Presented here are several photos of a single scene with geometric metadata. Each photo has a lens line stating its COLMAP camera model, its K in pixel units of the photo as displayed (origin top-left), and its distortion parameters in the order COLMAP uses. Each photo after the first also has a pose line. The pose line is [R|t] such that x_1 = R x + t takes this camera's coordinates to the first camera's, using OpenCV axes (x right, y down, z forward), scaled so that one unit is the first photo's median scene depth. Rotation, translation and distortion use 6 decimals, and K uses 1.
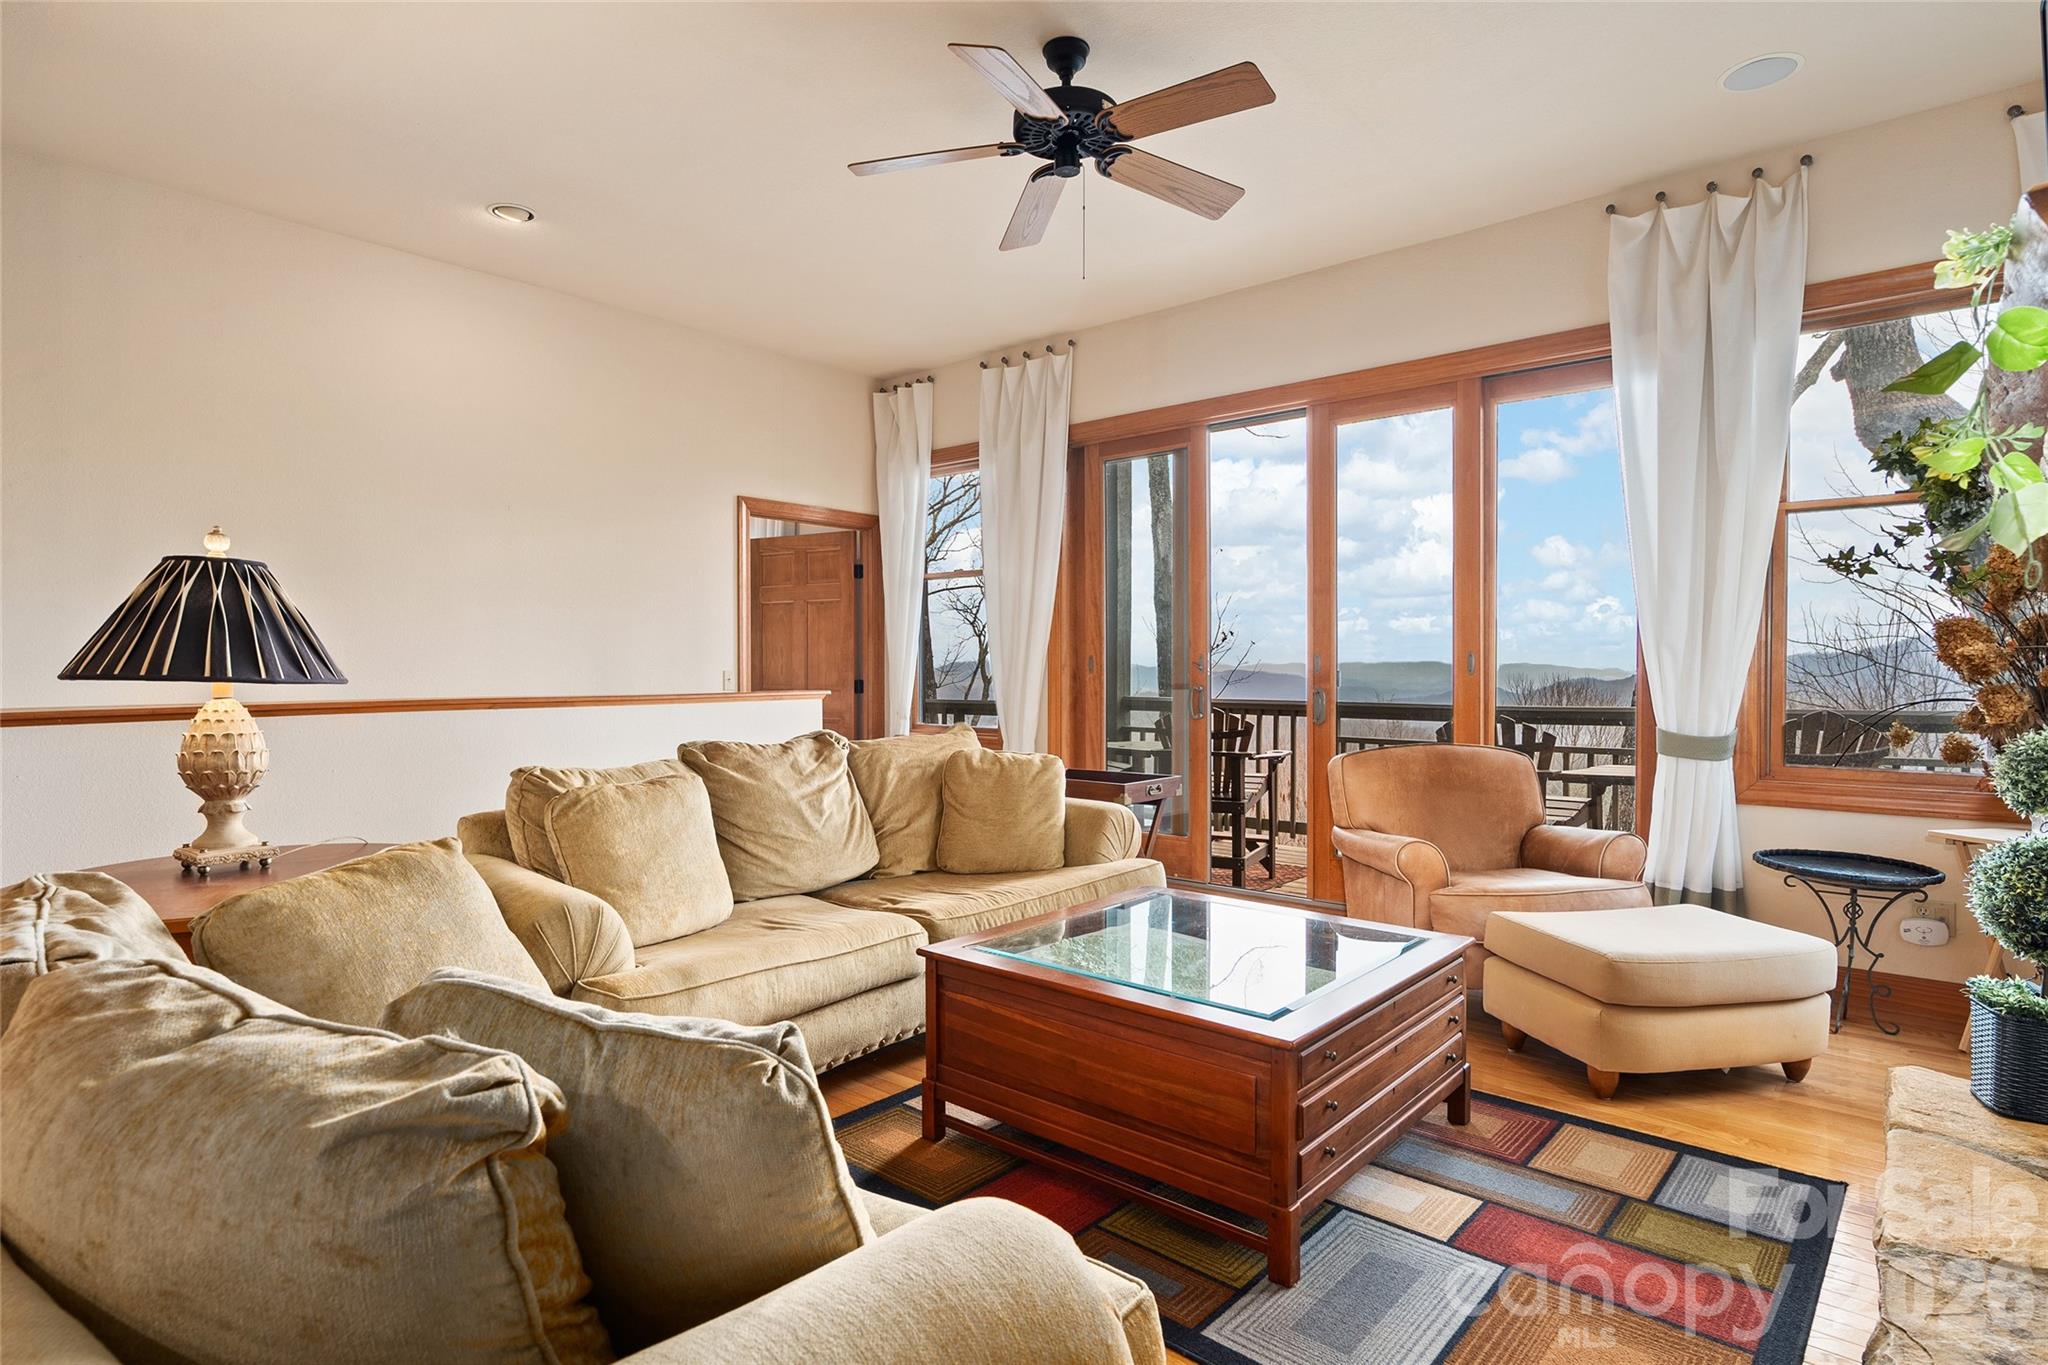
lens RADIAL K [[1068.2, 0, 1035.3], [0, 1068.2, 689.4], [0, 0, 1]] dist [0.000148, 0.000444]
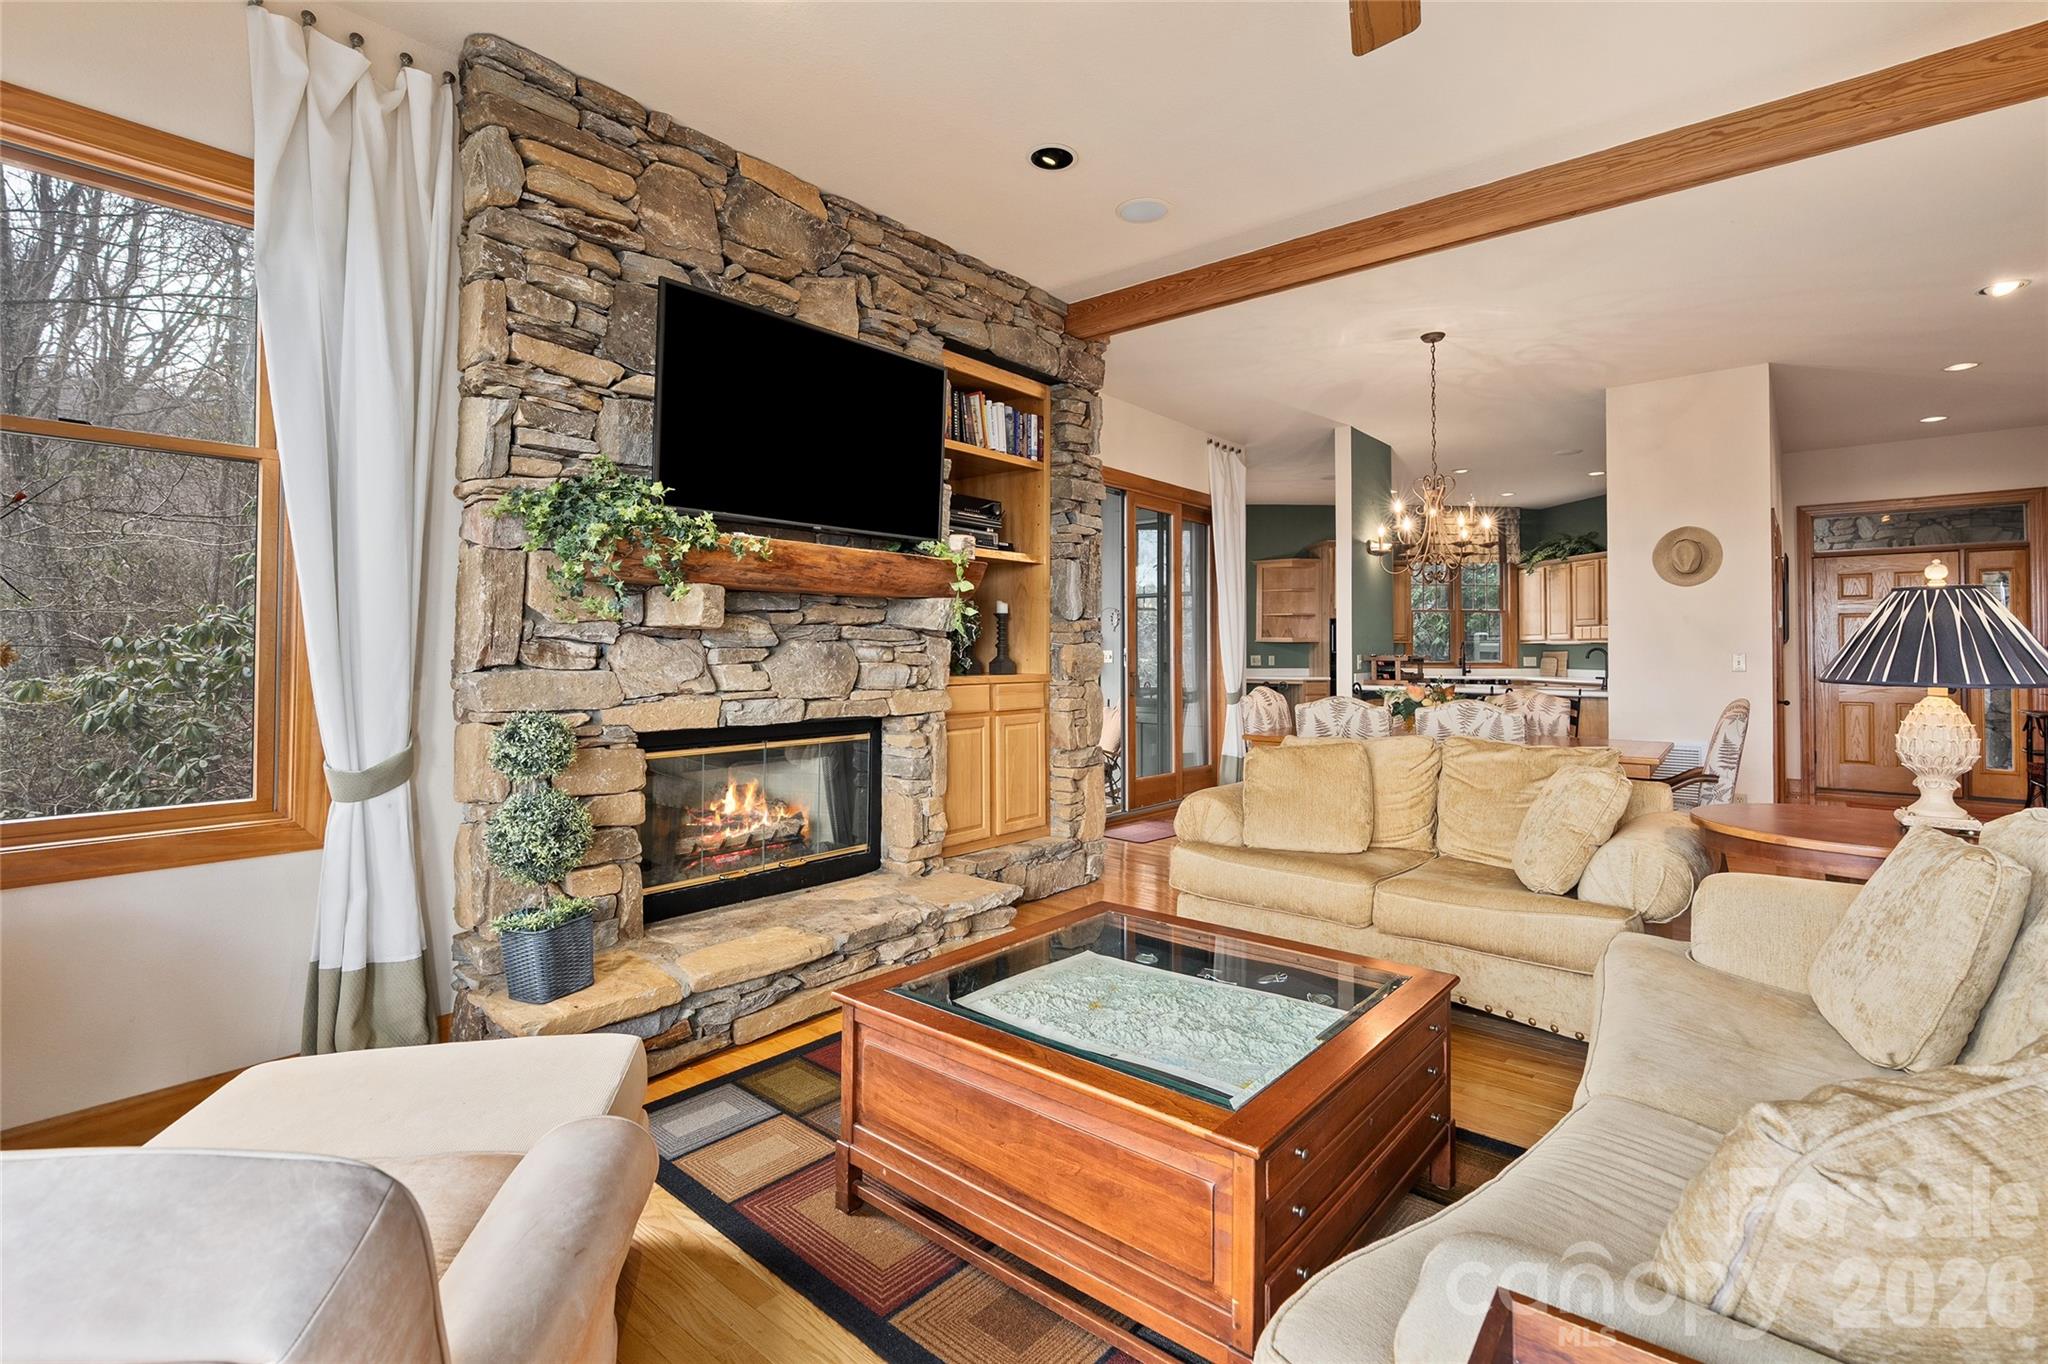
lens RADIAL K [[929.4, 0, 1012.6], [0, 929.4, 631.1], [0, 0, 1]] dist [-0.009079, 0.002511]
pose [[-0.999940, -0.002108, 0.010725, 0.181329], [-0.002121, 0.999997, -0.001257, -0.038051], [-0.010723, -0.001279, -0.999942, 1.217586]]
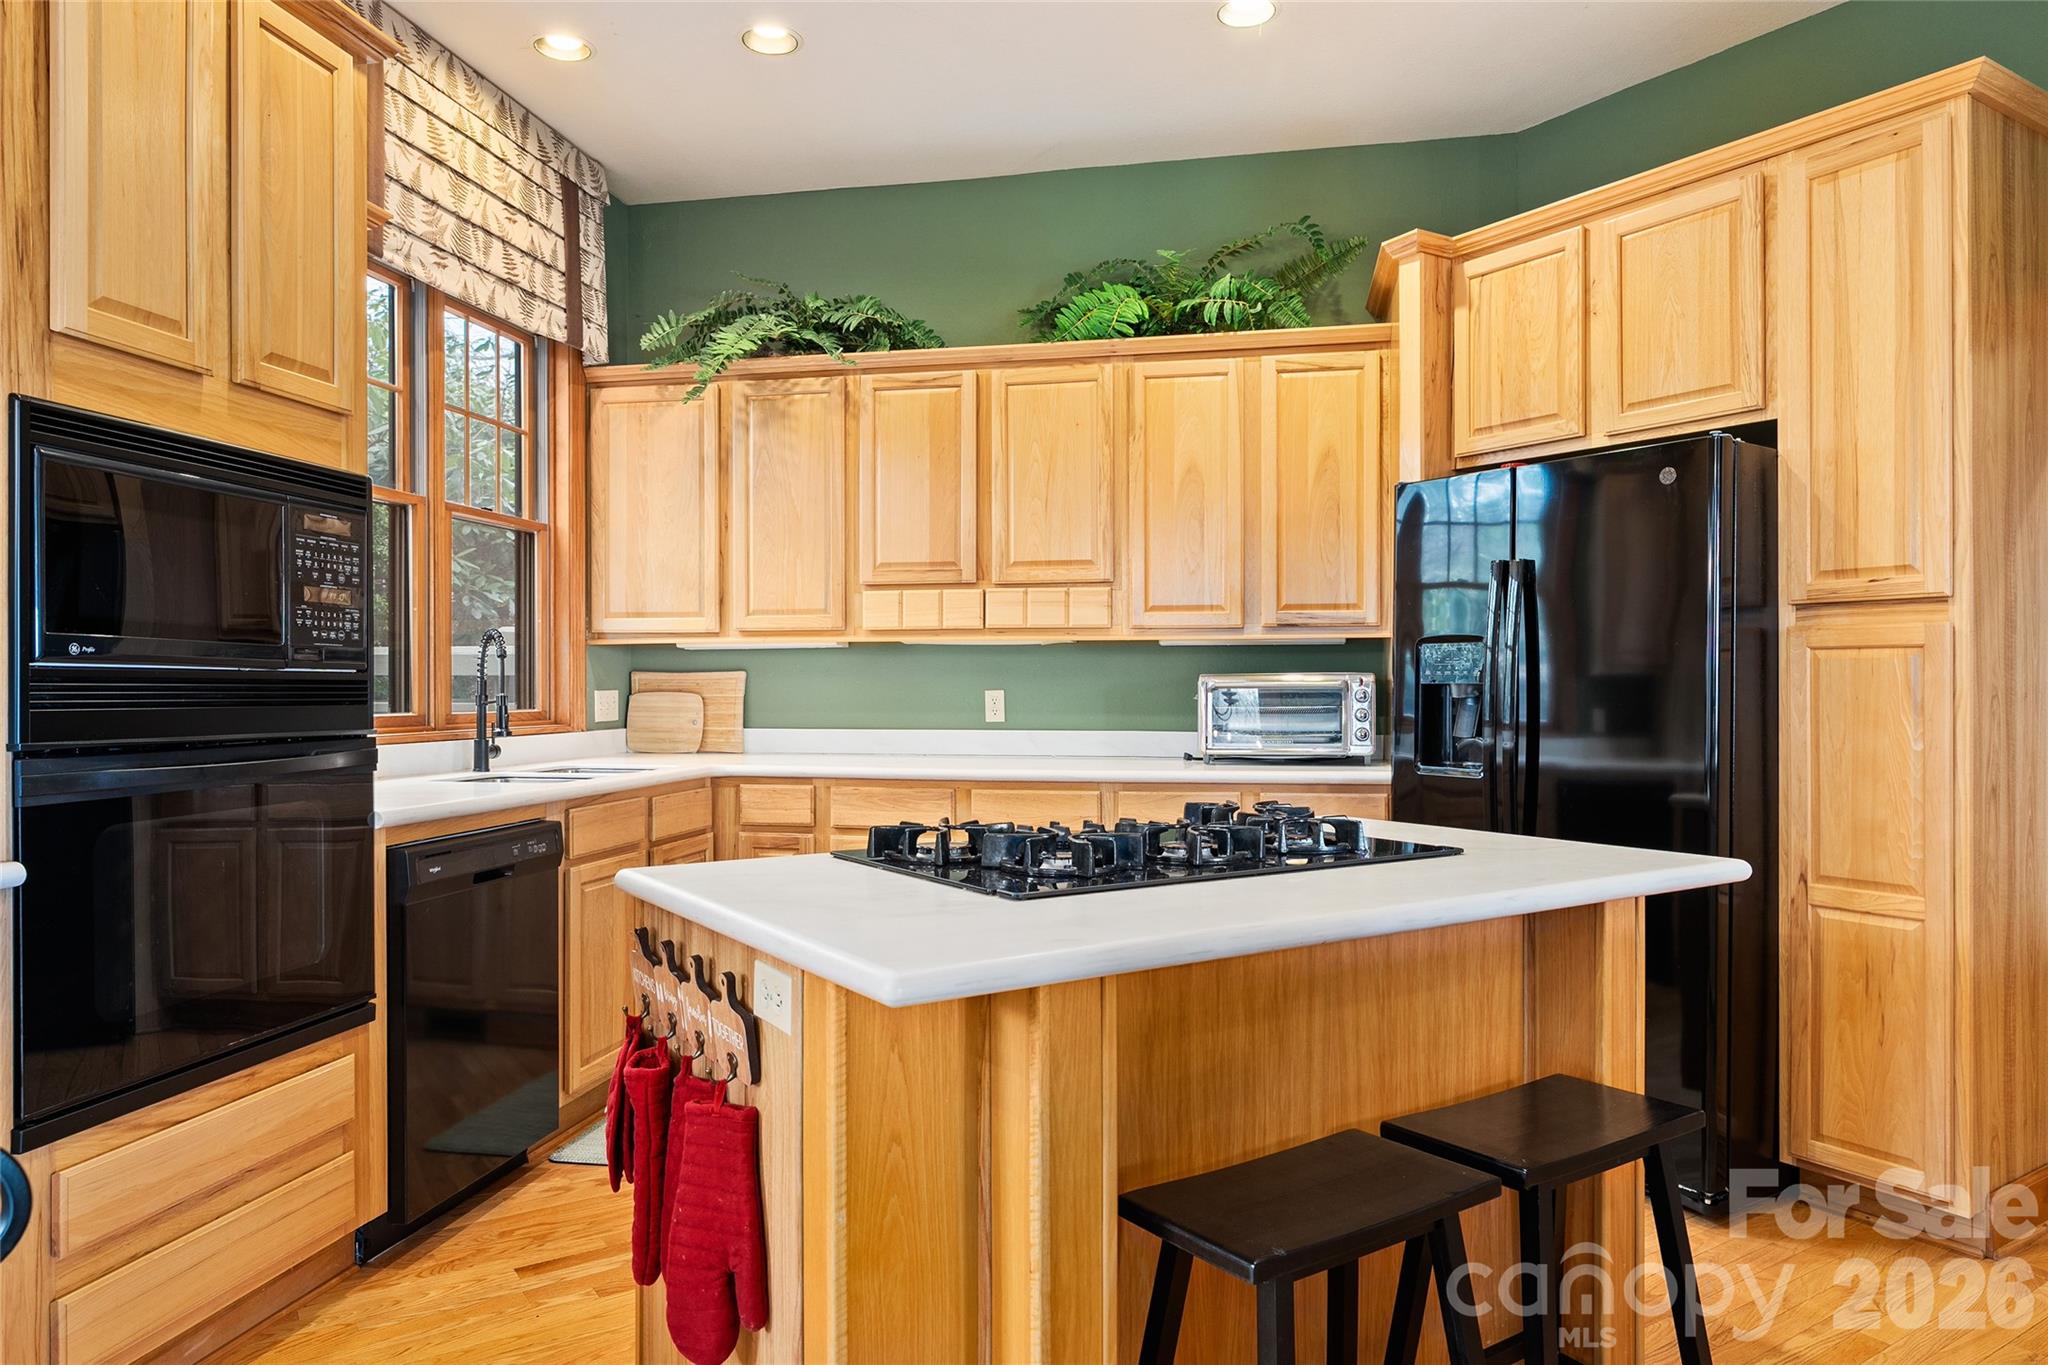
lens RADIAL K [[1300.6, 0, 1032.0], [0, 1300.6, 693.4], [0, 0, 1]] dist [-0.004446, 0.002339]
pose [[-0.273926, 0.007437, -0.961722, -0.369243], [-0.019066, 0.999732, 0.013161, 0.015844], [0.961562, 0.021941, -0.273711, -1.034119]]
